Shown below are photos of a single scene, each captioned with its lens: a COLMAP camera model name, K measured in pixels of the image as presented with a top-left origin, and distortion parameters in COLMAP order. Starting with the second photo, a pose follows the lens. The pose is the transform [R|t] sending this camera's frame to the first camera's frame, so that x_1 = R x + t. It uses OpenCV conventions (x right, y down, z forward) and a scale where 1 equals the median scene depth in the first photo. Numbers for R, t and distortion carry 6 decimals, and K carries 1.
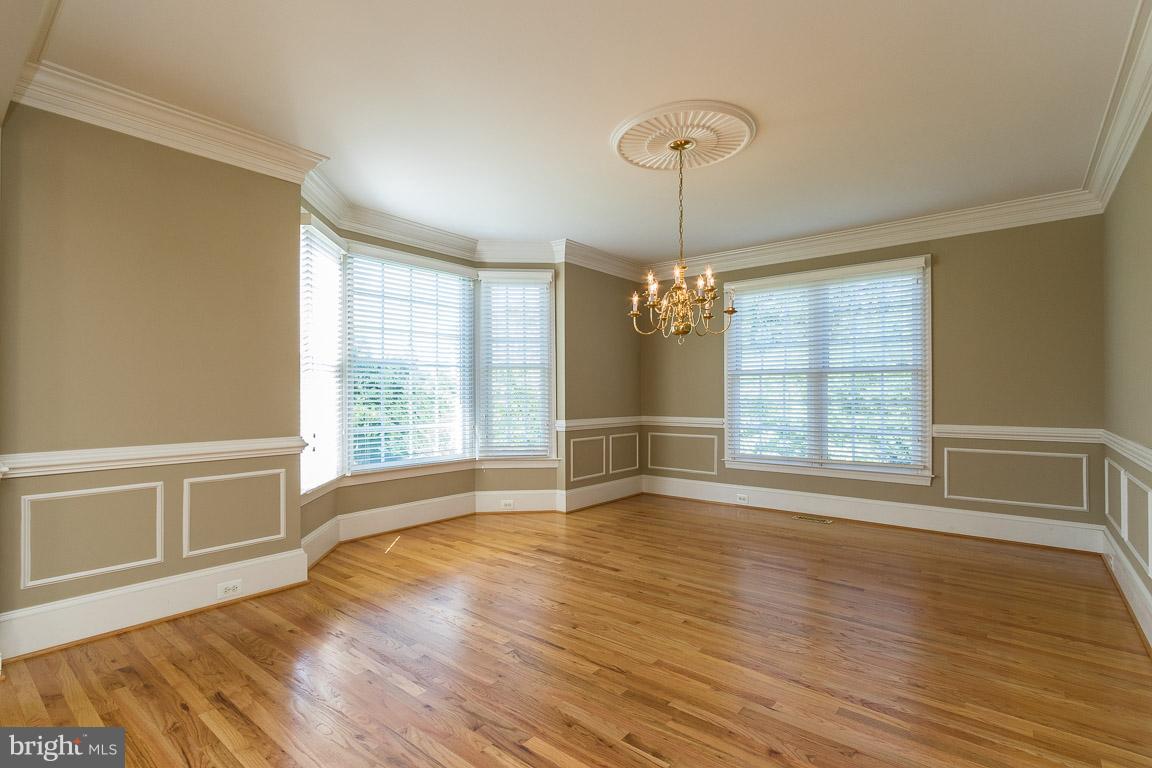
lens RADIAL K [[527.7, 0, 570.5], [0, 527.7, 394.7], [0, 0, 1]] dist [-0.002496, -0.000596]
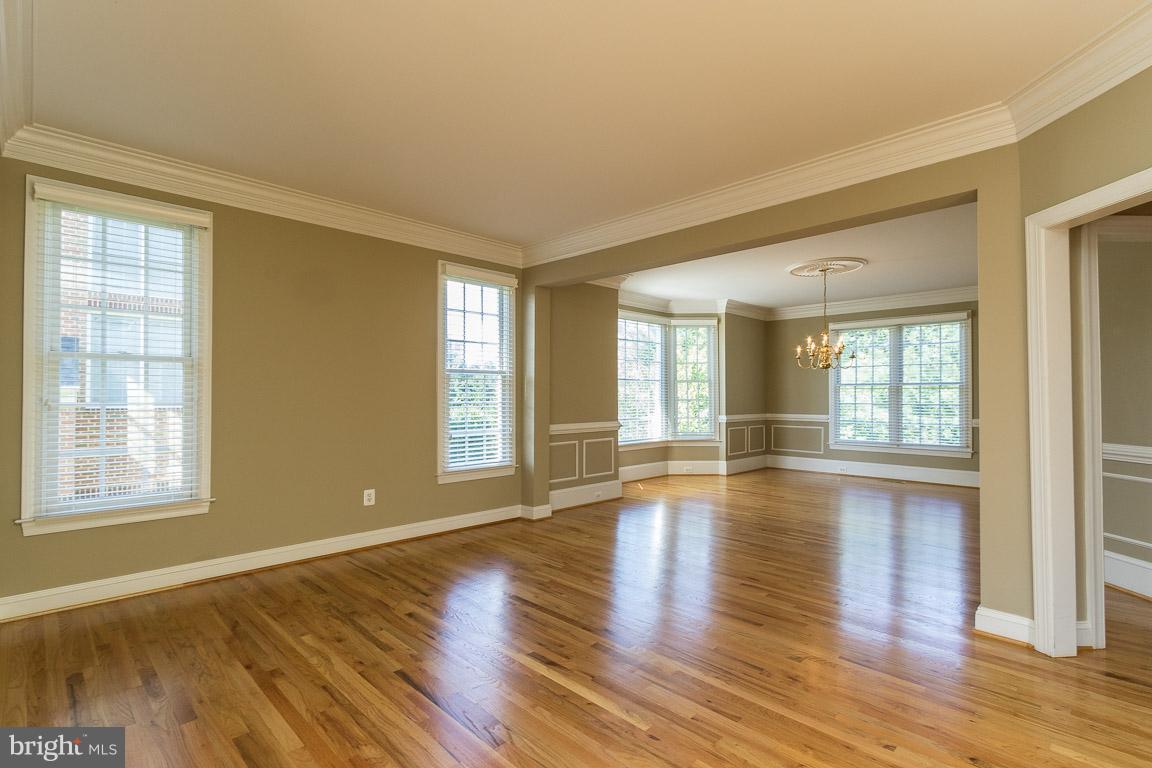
lens RADIAL K [[552.3, 0, 576.8], [0, 552.3, 389.1], [0, 0, 1]] dist [-0.001173, -0.000114]
pose [[0.997671, 0.002184, -0.068173, -0.333589], [-0.003028, 0.999920, -0.012283, -0.007652], [0.068141, 0.012461, 0.997598, -0.638148]]
